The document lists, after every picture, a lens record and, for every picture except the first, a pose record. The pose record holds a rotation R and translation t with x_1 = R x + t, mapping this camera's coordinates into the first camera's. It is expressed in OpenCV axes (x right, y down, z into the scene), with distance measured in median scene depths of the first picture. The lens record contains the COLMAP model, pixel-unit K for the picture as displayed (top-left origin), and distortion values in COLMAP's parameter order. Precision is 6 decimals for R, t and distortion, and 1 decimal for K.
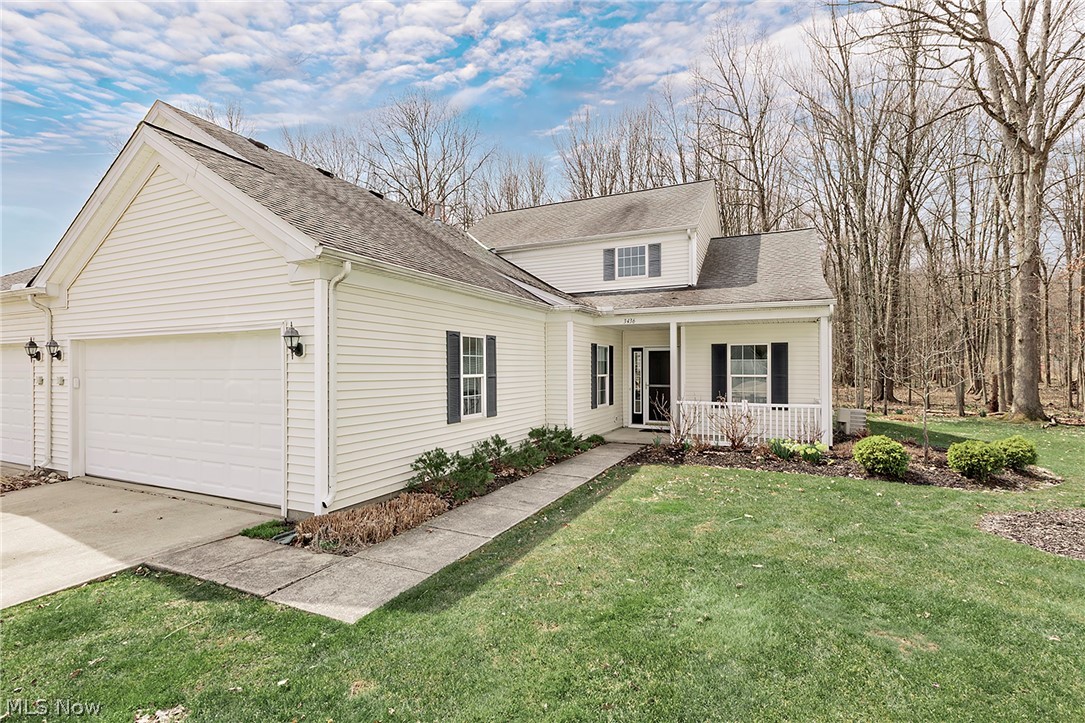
lens RADIAL K [[491.9, 0, 544.5], [0, 491.9, 367.7], [0, 0, 1]] dist [-0.003819, -0.000683]
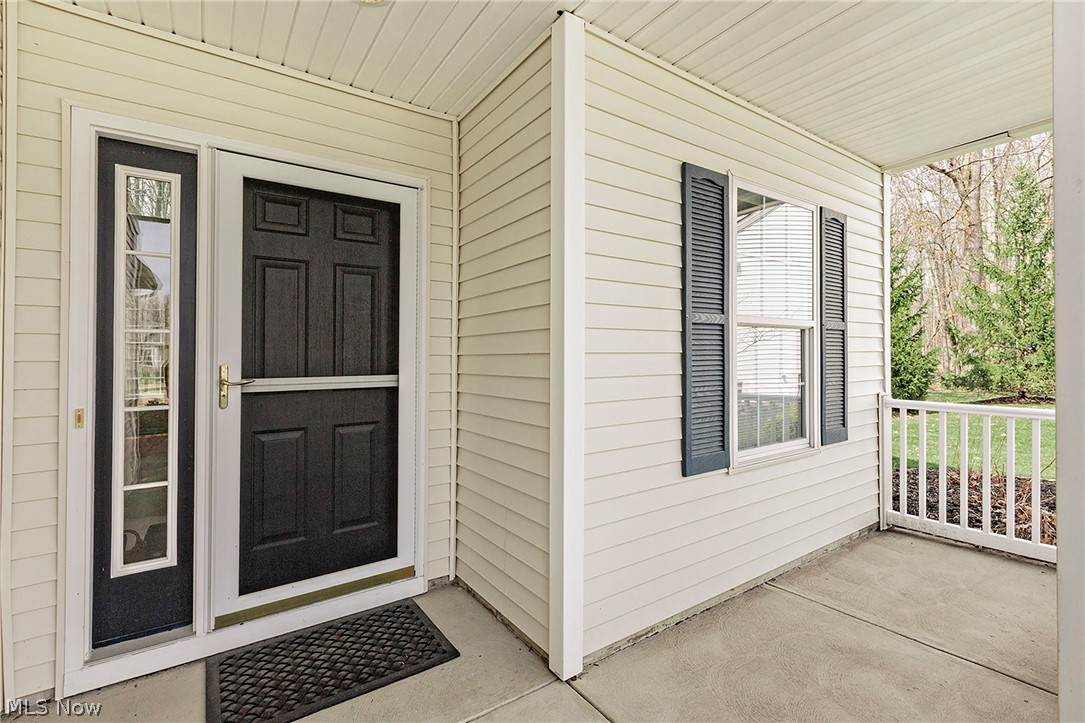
lens RADIAL K [[491.9, 0, 544.3], [0, 491.9, 357.5], [0, 0, 1]] dist [-0.003819, -0.000683]
pose [[0.502587, 0.002667, 0.864523, 0.119269], [-0.004830, 0.999988, -0.000277, 0.025281], [-0.864513, -0.004037, 0.502594, 0.816668]]
